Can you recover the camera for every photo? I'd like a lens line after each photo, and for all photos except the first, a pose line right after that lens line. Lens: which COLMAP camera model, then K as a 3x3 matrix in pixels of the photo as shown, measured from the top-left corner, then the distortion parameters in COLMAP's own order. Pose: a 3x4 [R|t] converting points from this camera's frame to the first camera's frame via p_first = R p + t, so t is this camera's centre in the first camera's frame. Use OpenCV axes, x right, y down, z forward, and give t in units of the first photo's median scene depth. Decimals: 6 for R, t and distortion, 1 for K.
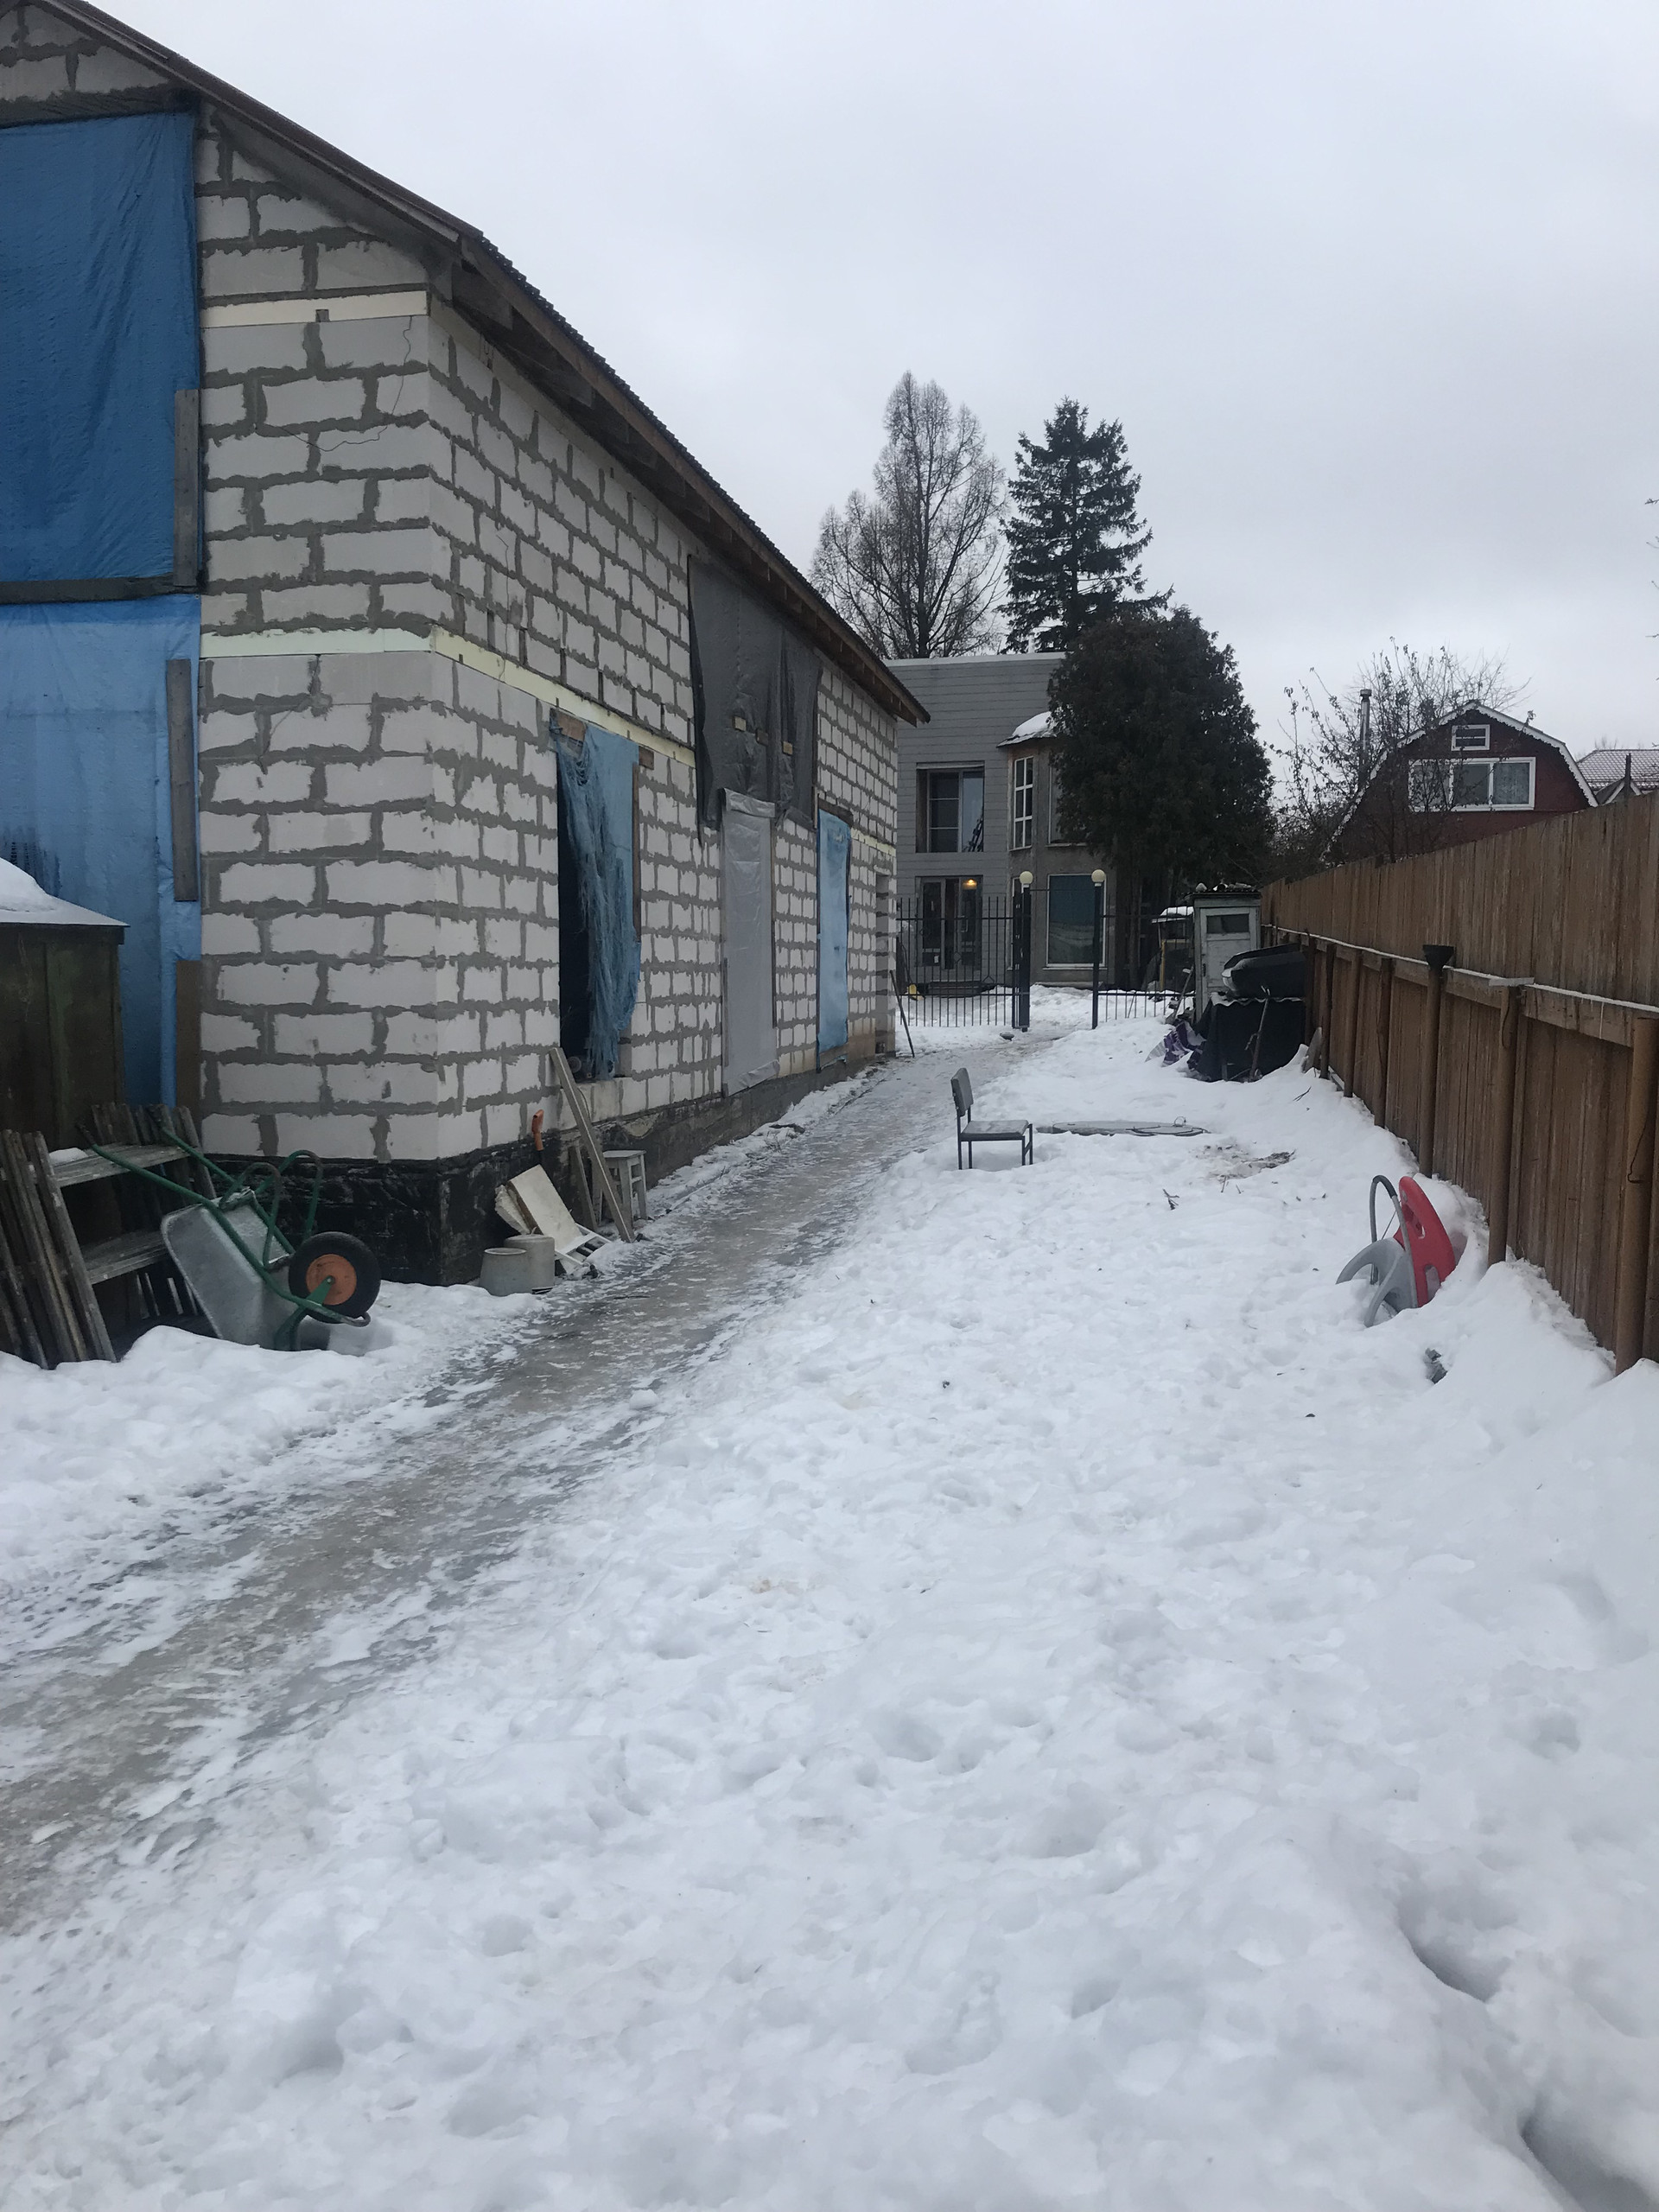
lens RADIAL K [[1823.2, 0, 775.4], [0, 1823.2, 1152.9], [0, 0, 1]] dist [-0.044781, -0.002216]
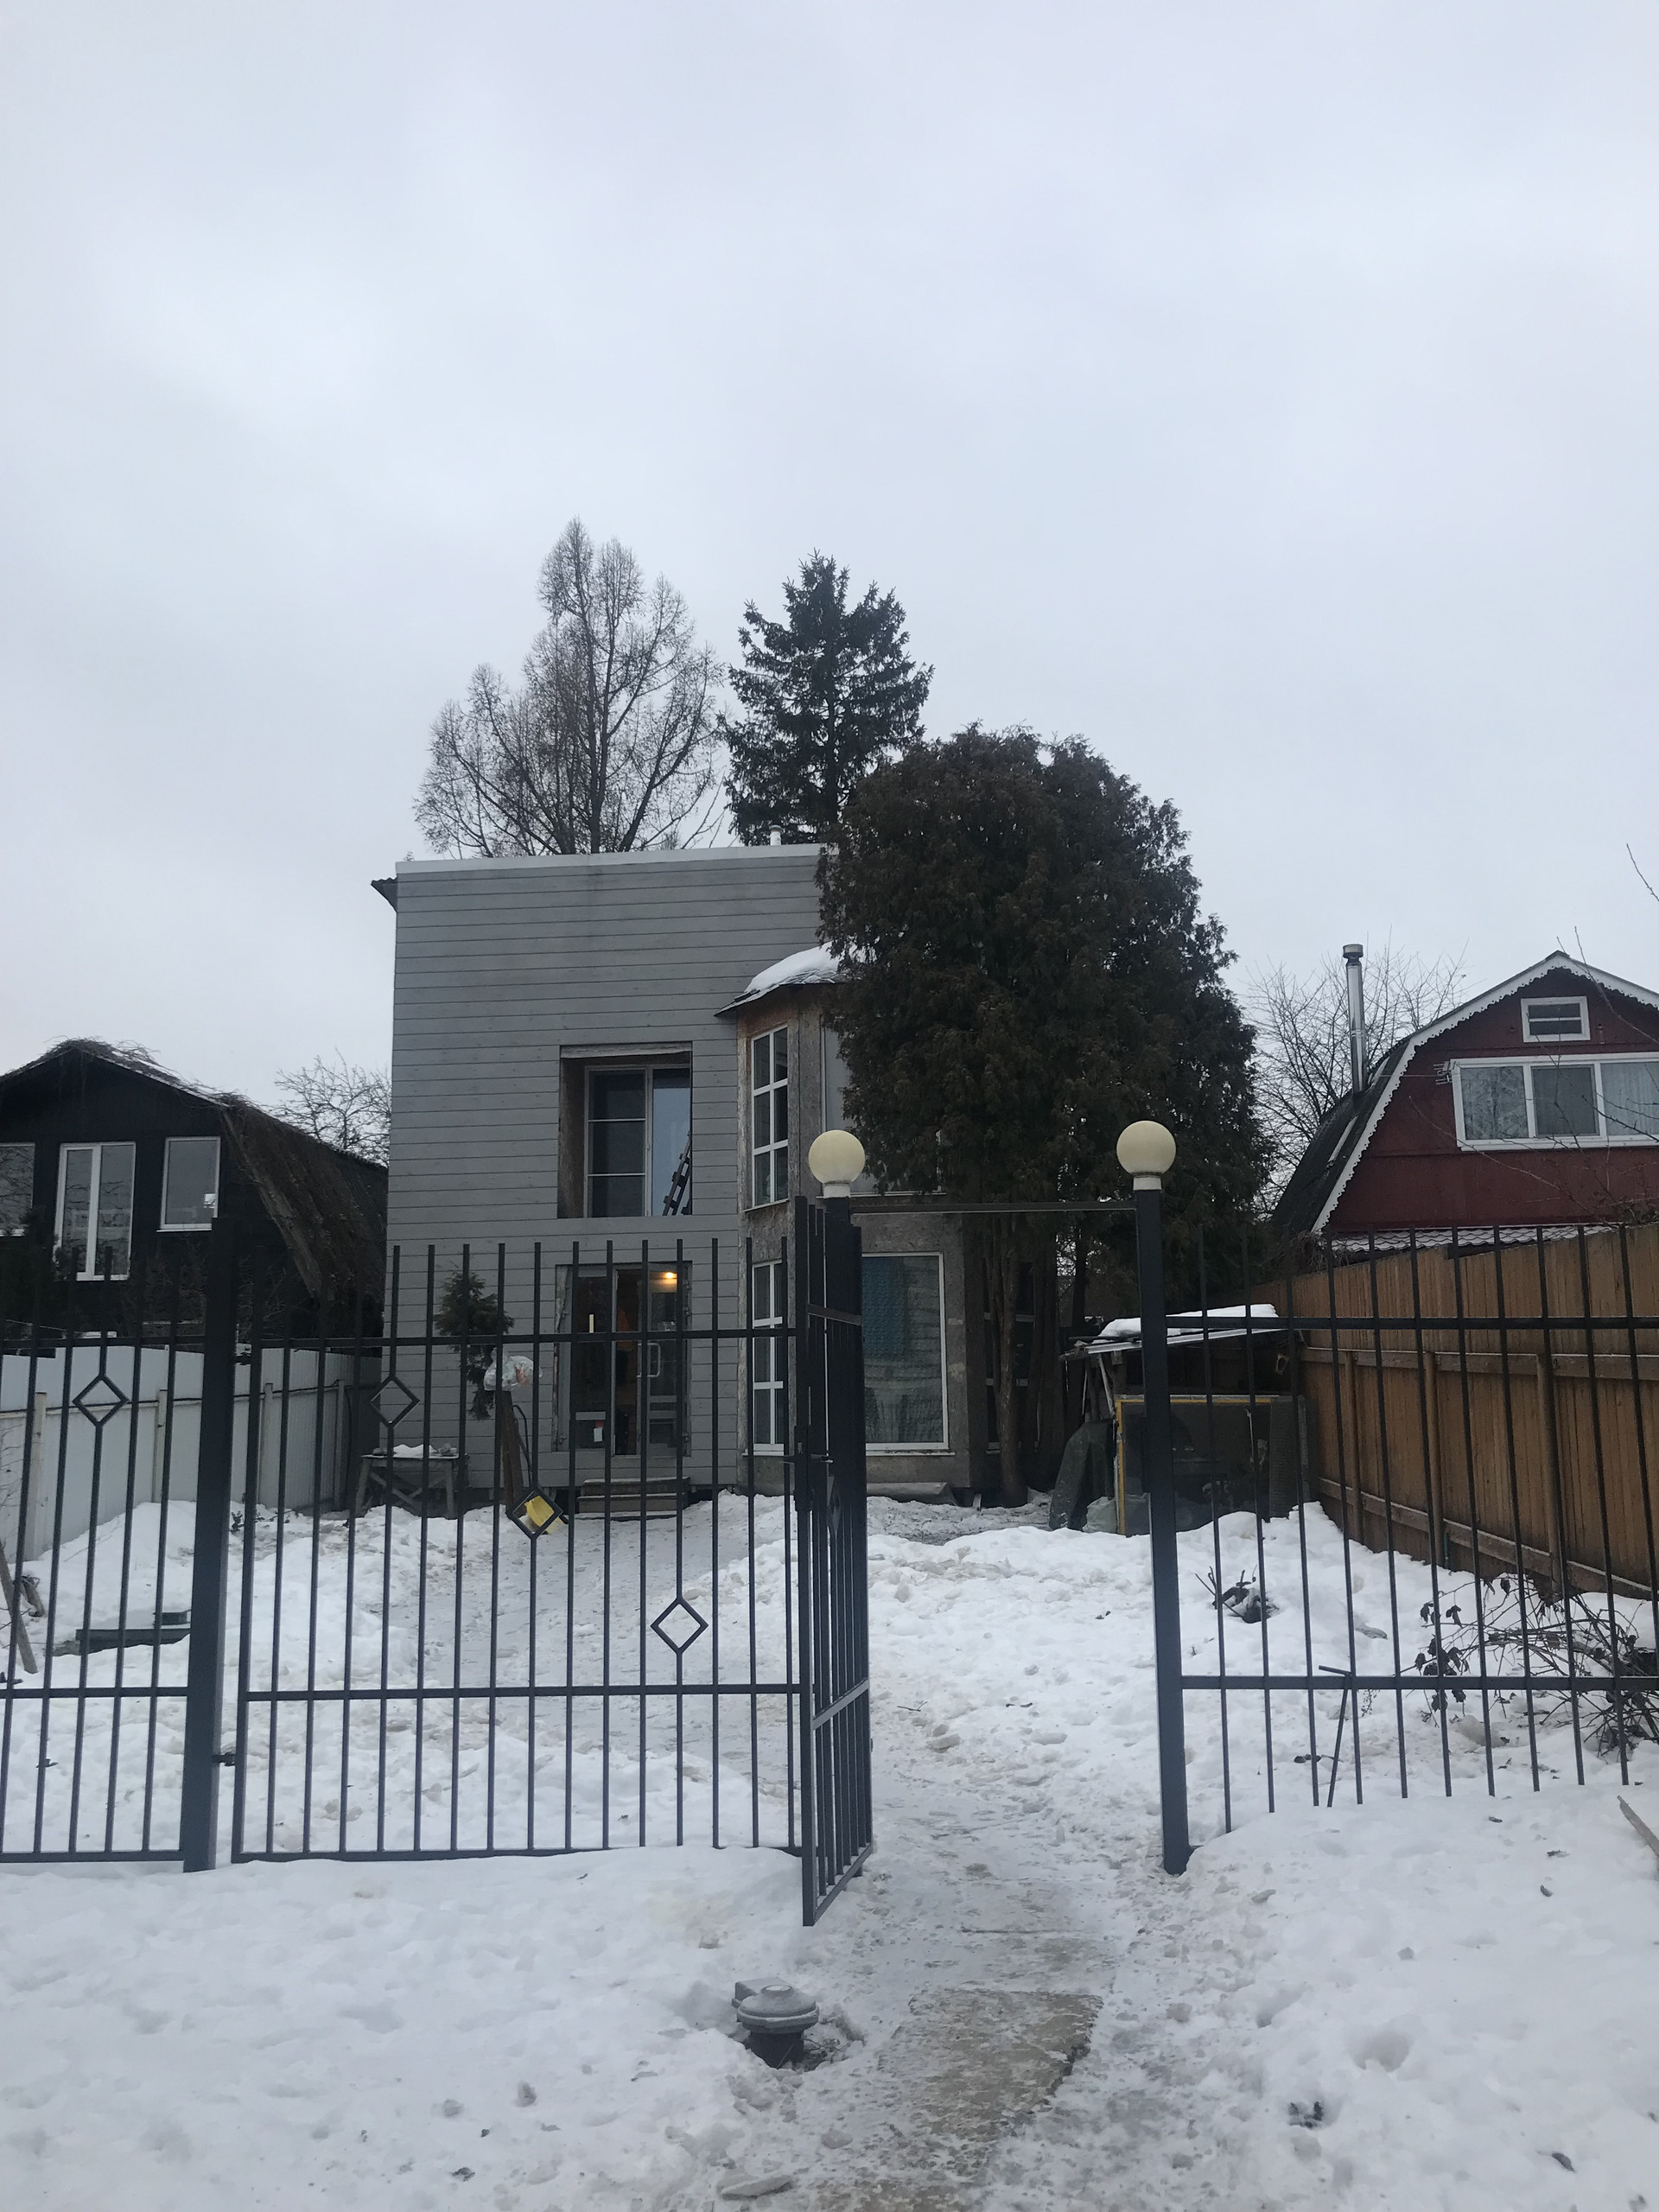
lens RADIAL K [[1777.6, 0, 829.5], [0, 1777.6, 1106.0], [0, 0, 1]] dist [0.061868, -0.000536]
pose [[0.983937, 0.016015, 0.177798, 0.054315], [0.032378, 0.963441, -0.265958, -0.053361], [-0.175557, 0.267443, 0.947446, 0.442500]]
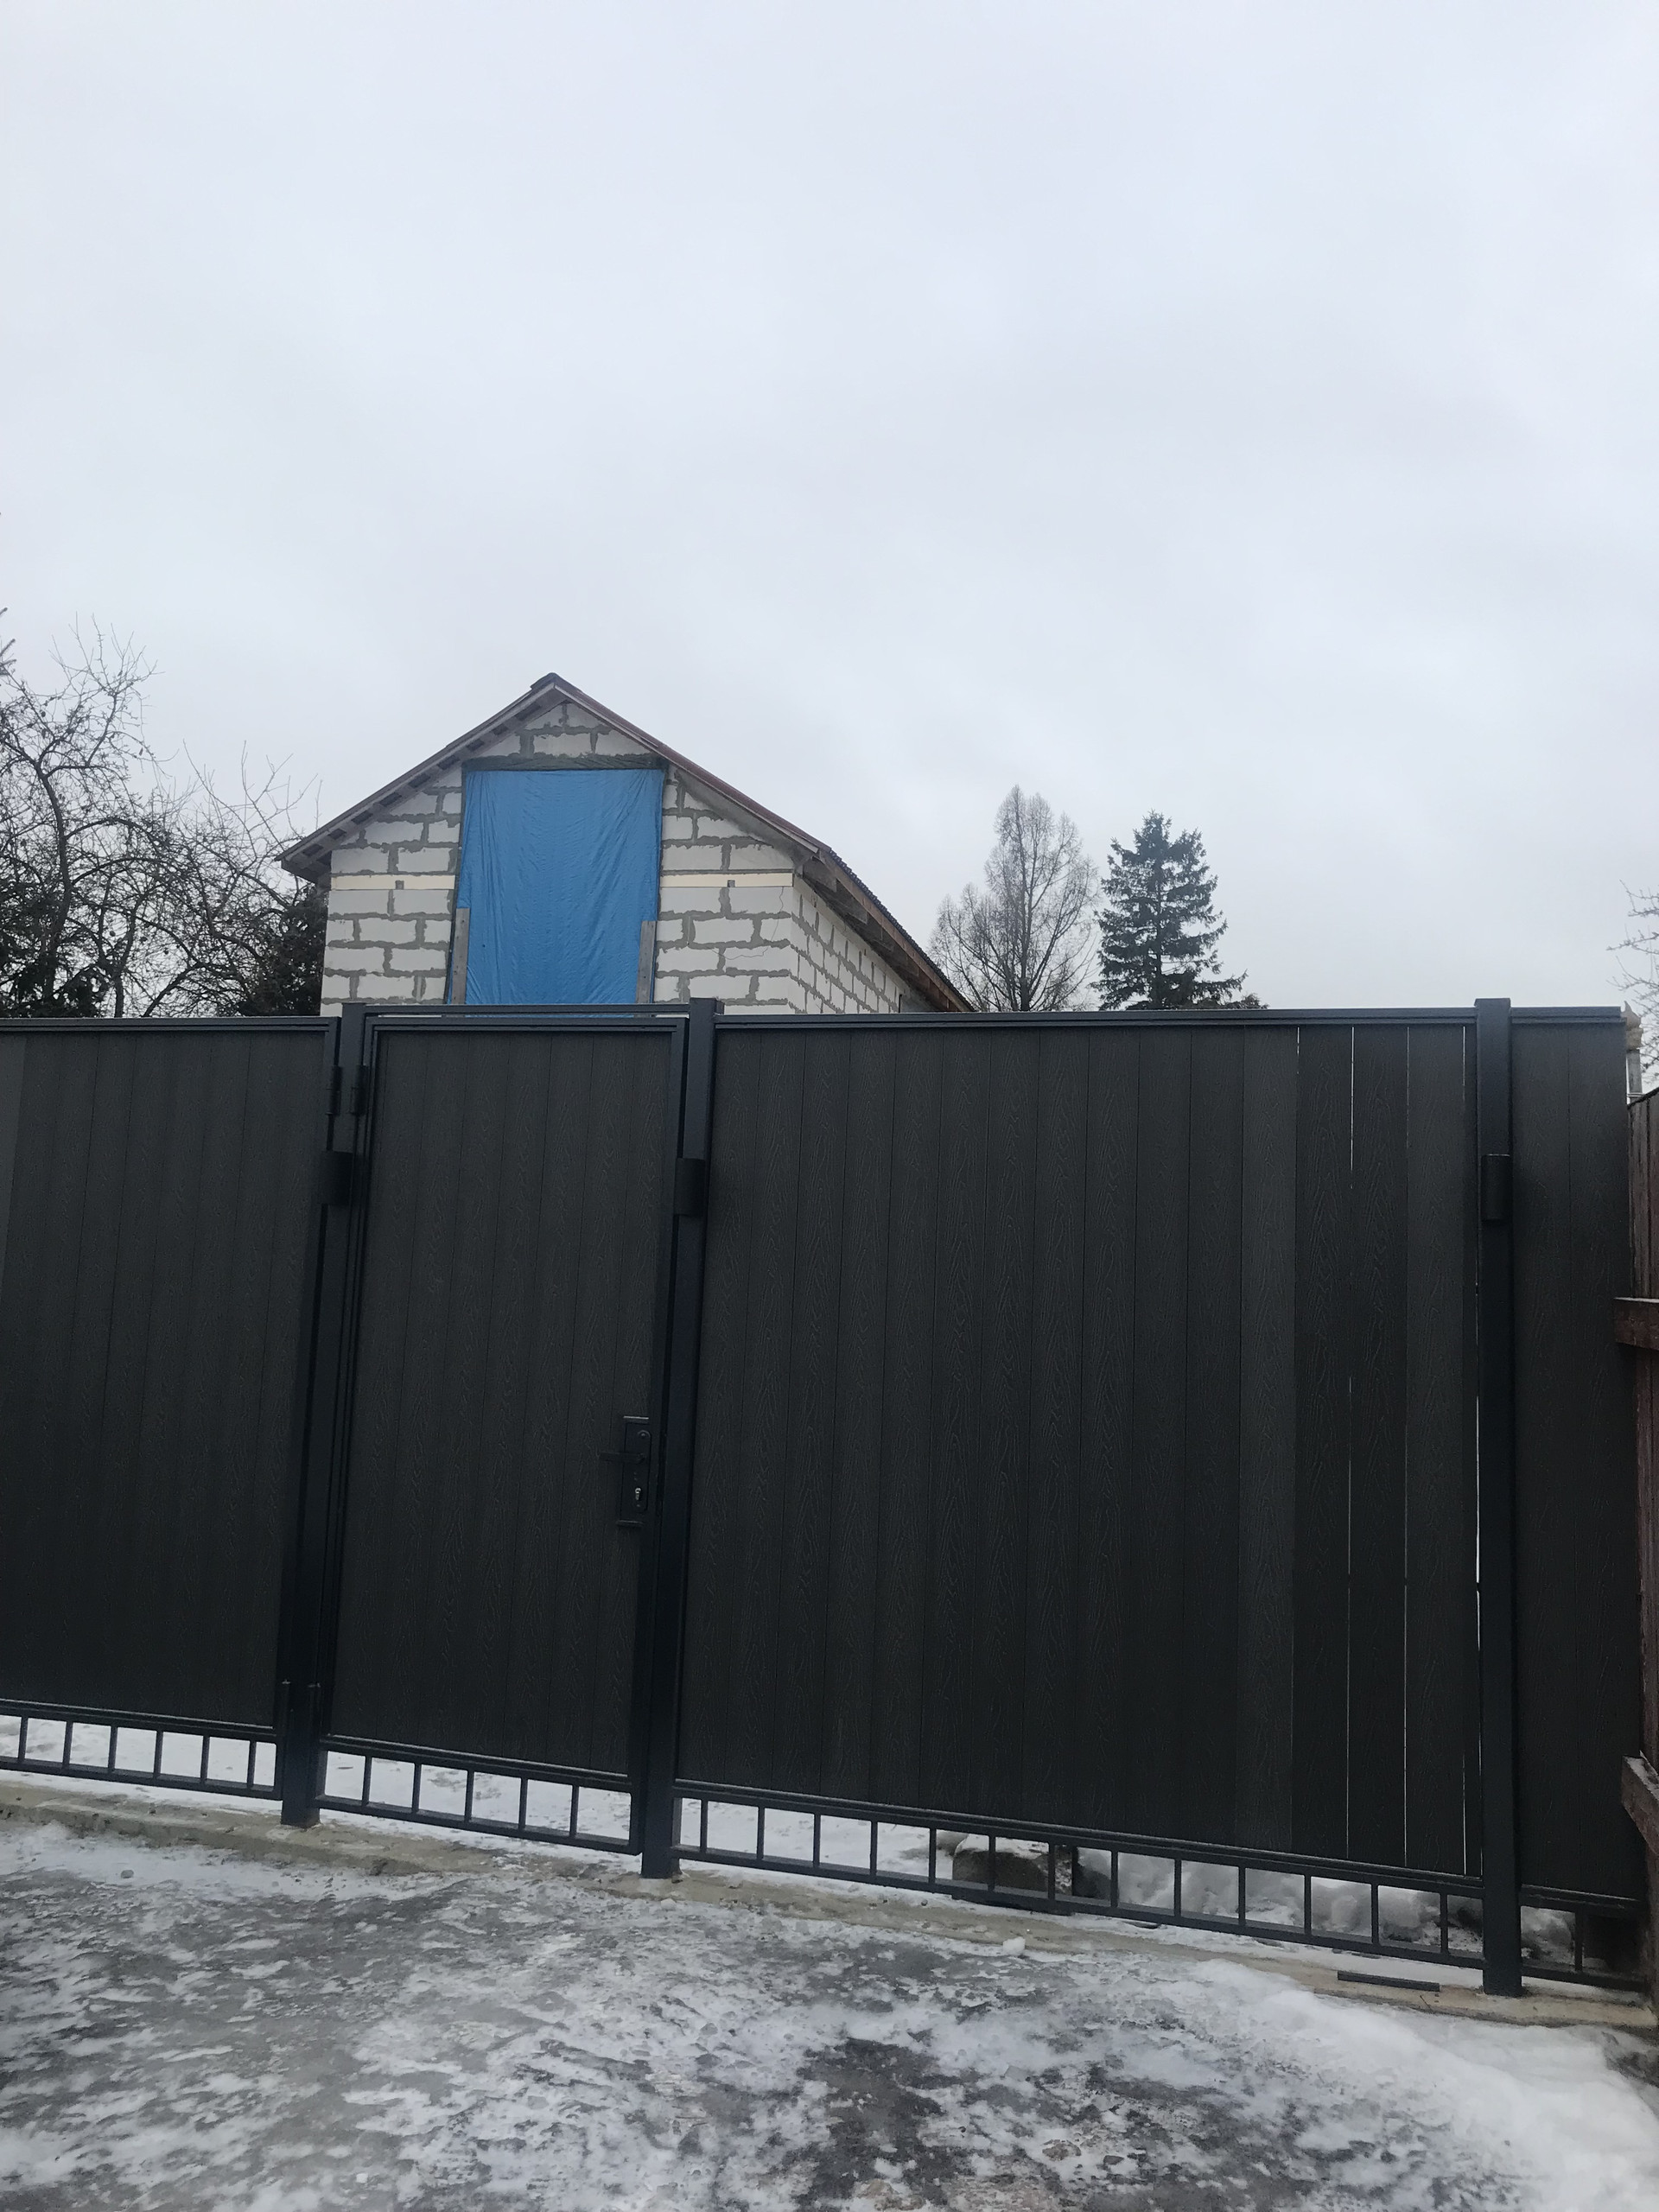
lens RADIAL K [[1777.6, 0, 829.5], [0, 1777.6, 1106.0], [0, 0, 1]] dist [0.061868, -0.000536]
pose [[0.999252, 0.031624, -0.022272, -0.015780], [-0.035552, 0.977735, -0.206809, 0.014007], [0.015236, 0.207446, 0.978128, -0.090918]]
